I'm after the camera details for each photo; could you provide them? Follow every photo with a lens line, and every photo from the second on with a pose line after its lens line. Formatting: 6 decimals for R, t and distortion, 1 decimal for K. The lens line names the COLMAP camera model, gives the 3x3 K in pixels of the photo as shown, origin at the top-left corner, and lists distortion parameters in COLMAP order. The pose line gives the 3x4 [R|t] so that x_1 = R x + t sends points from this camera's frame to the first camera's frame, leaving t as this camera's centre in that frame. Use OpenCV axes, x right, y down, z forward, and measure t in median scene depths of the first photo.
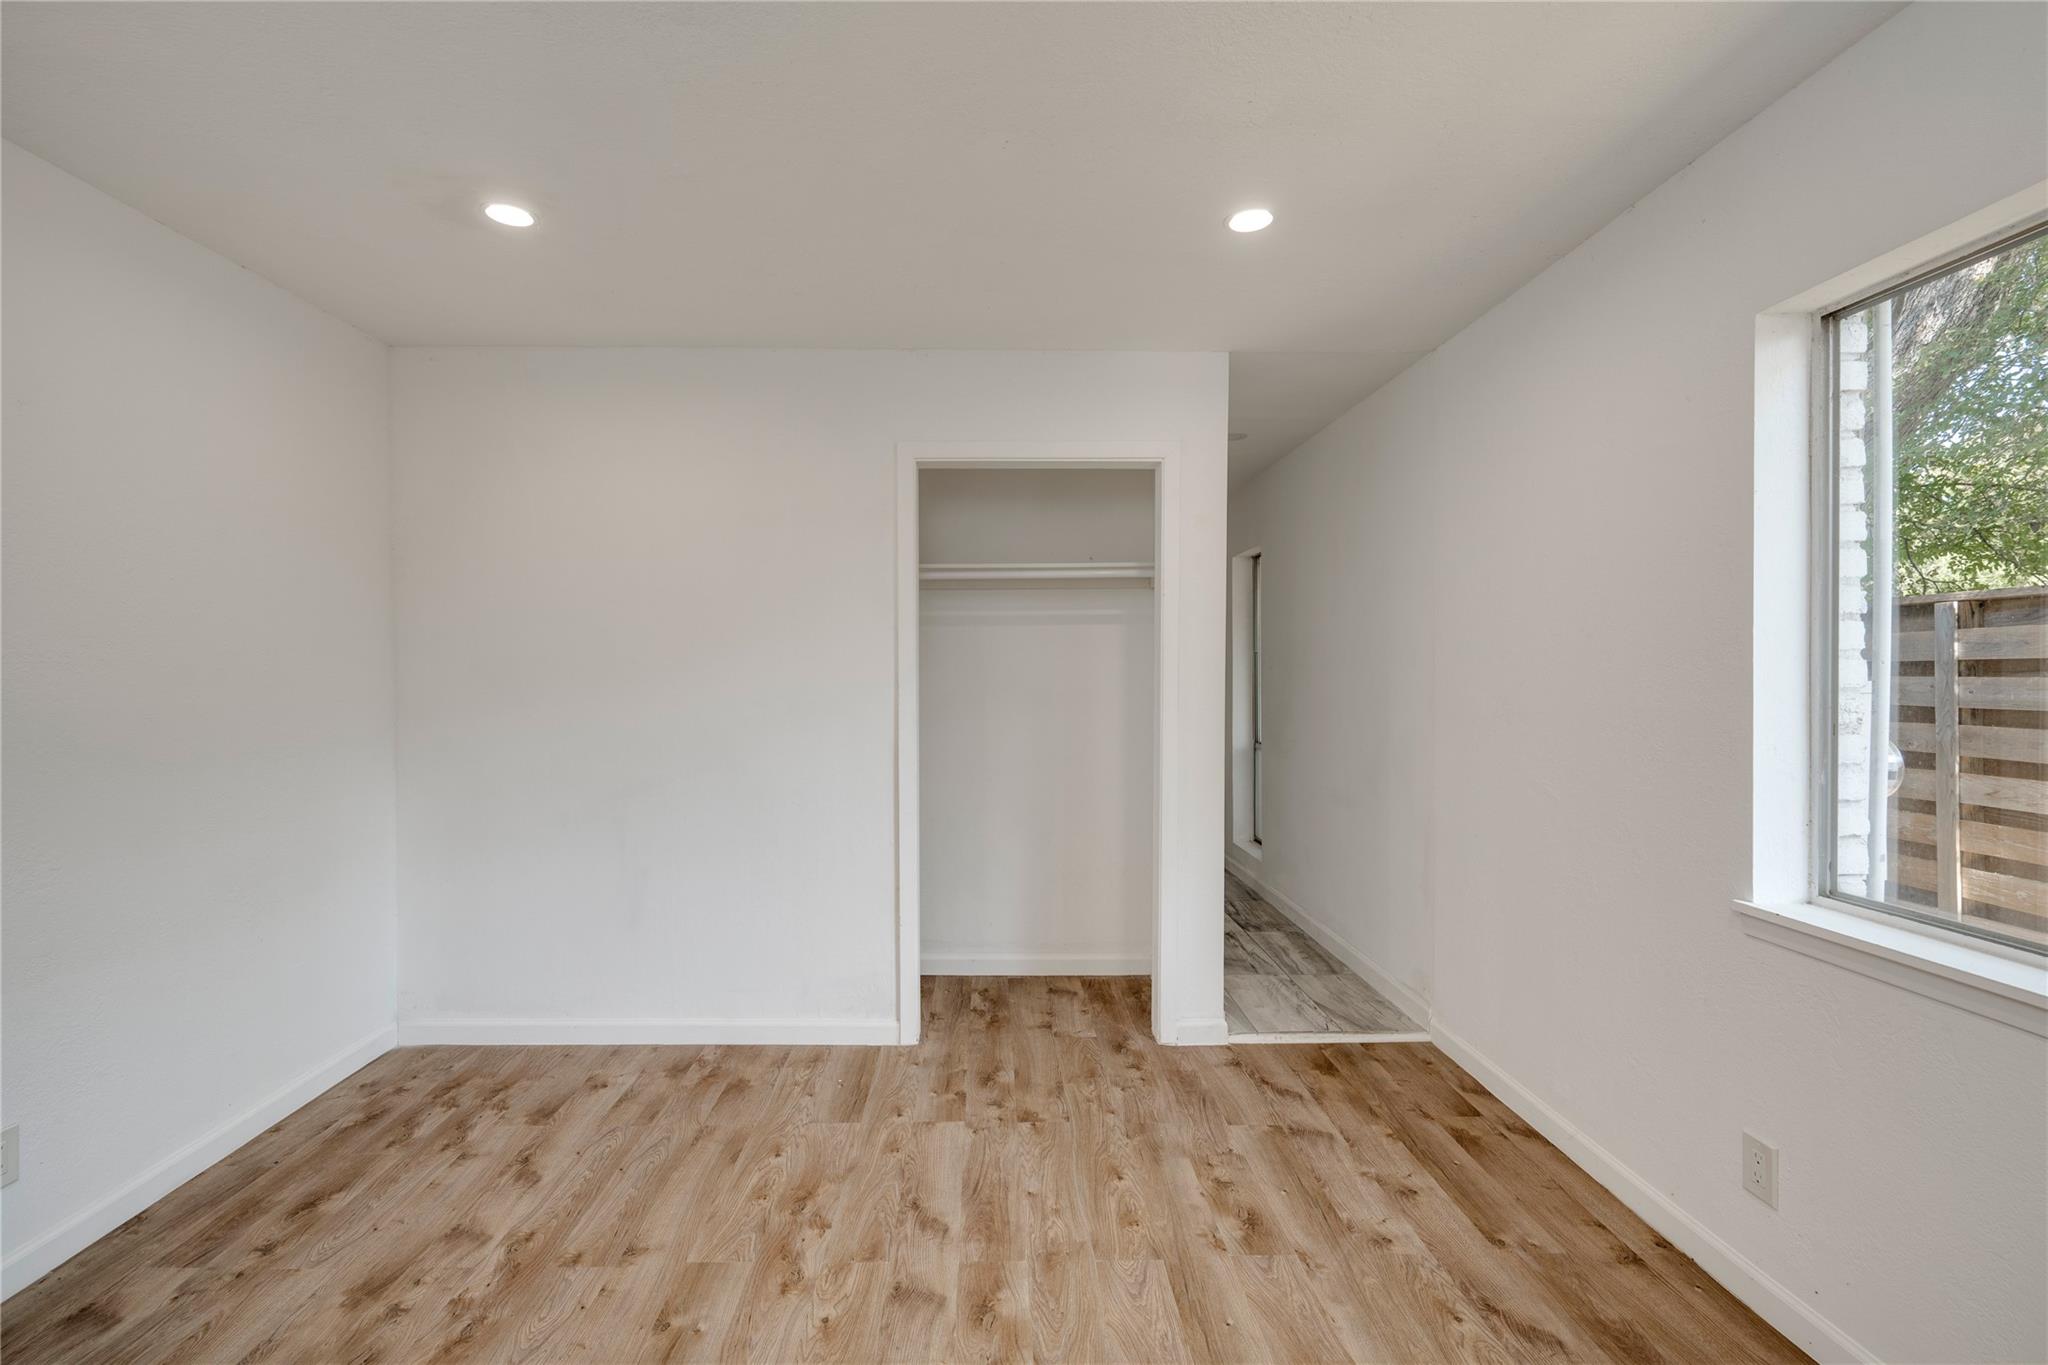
lens RADIAL K [[876.4, 0, 1018.3], [0, 876.4, 684.6], [0, 0, 1]] dist [0.002328, -0.000624]
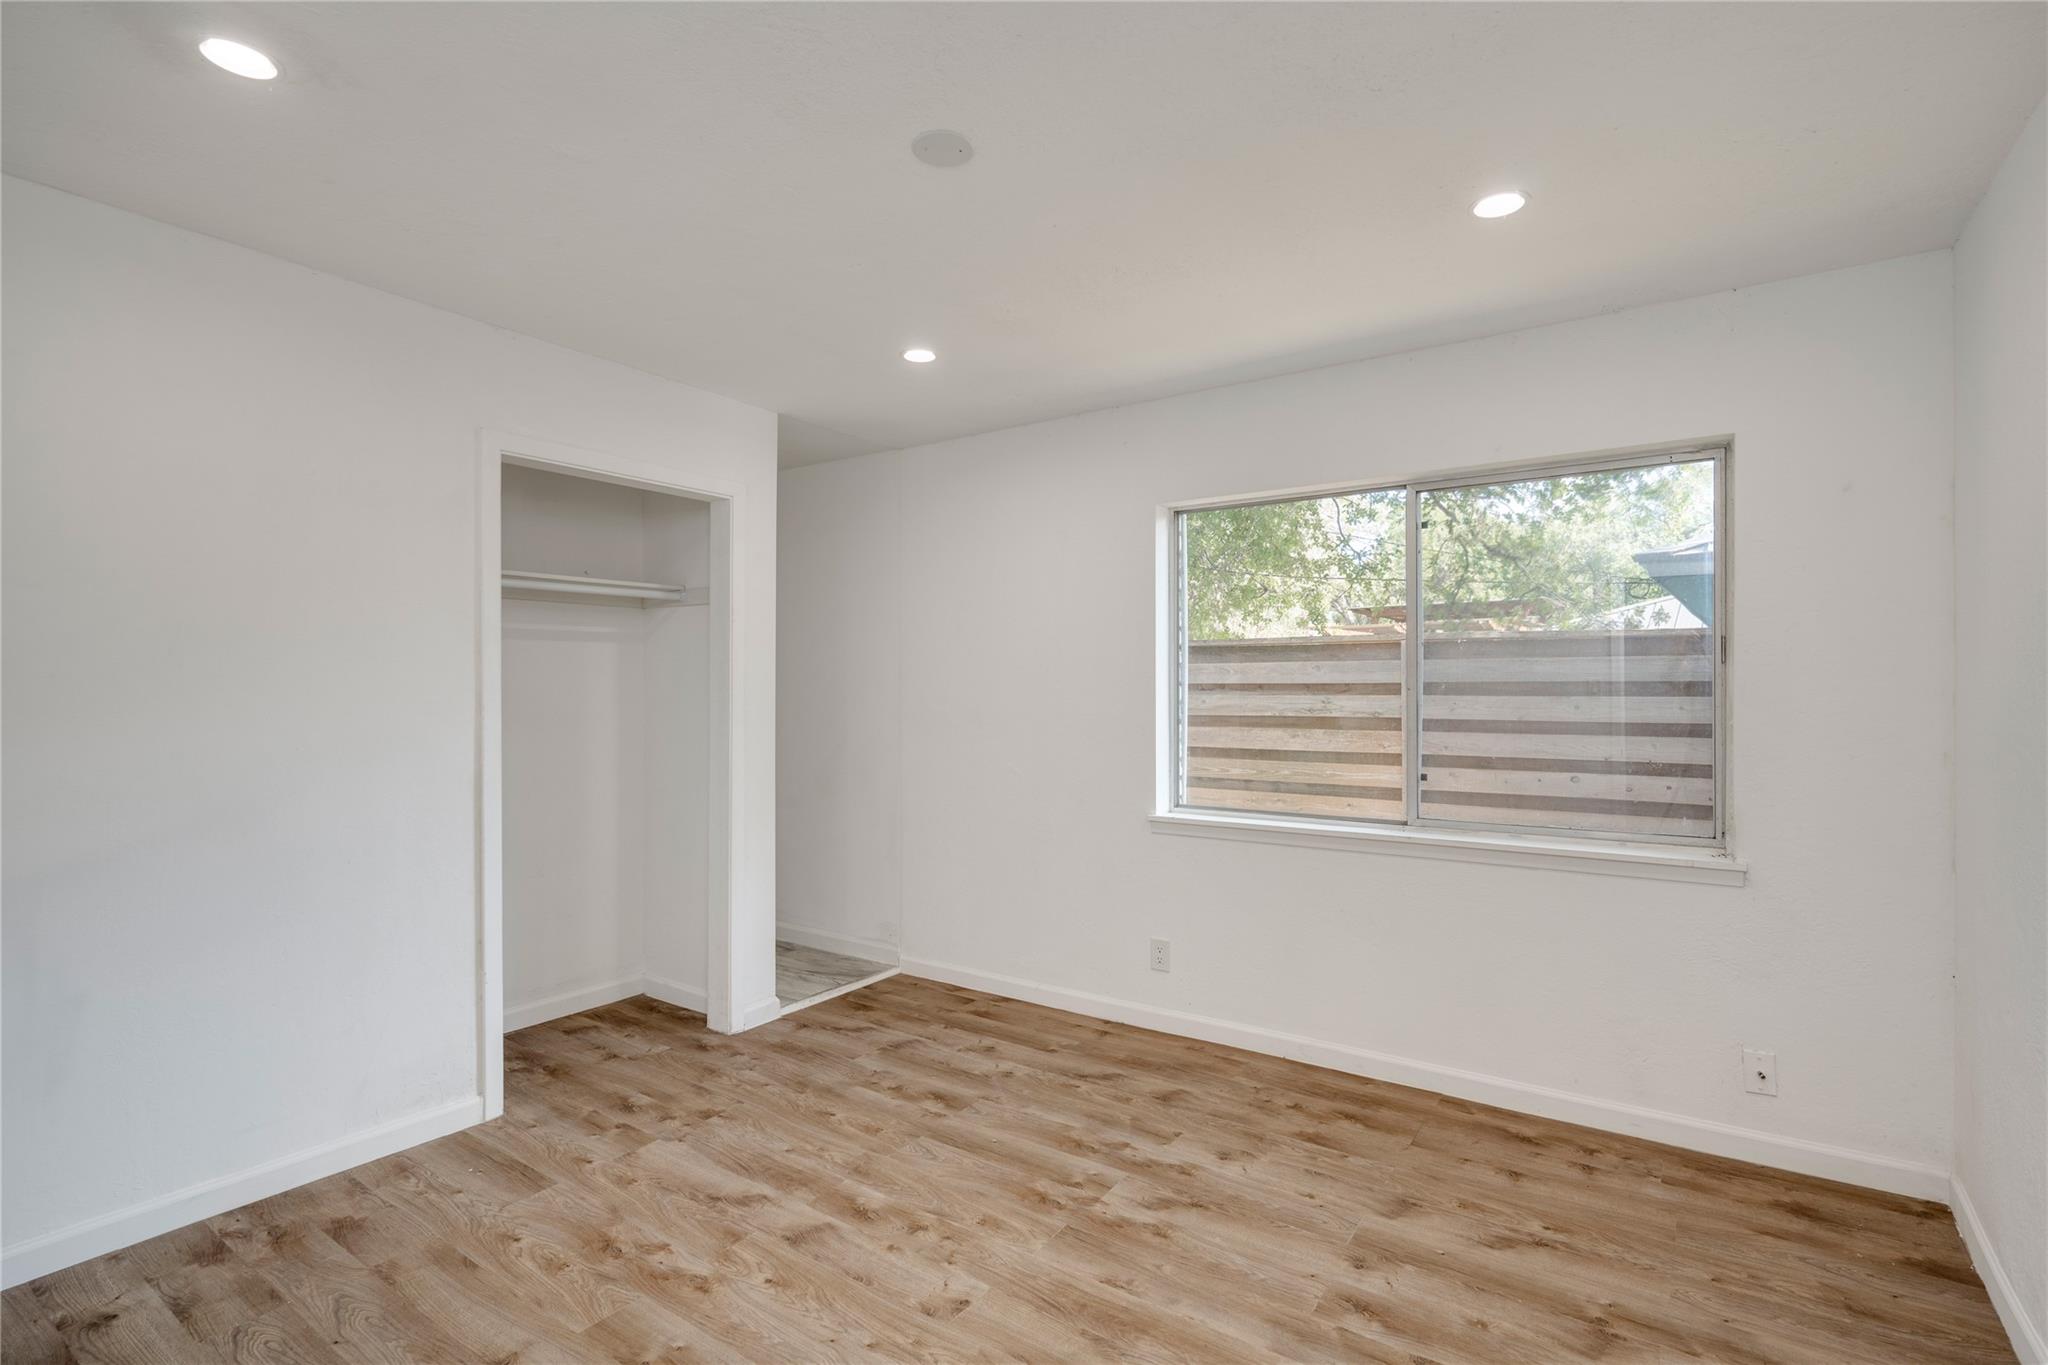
lens RADIAL K [[938.2, 0, 1010.6], [0, 938.2, 685.1], [0, 0, 1]] dist [0.002074, 0.000277]
pose [[0.595929, 0.006966, 0.803007, -0.659012], [0.007224, 0.999875, -0.014035, -0.003814], [-0.803005, 0.014165, 0.595804, 0.027260]]
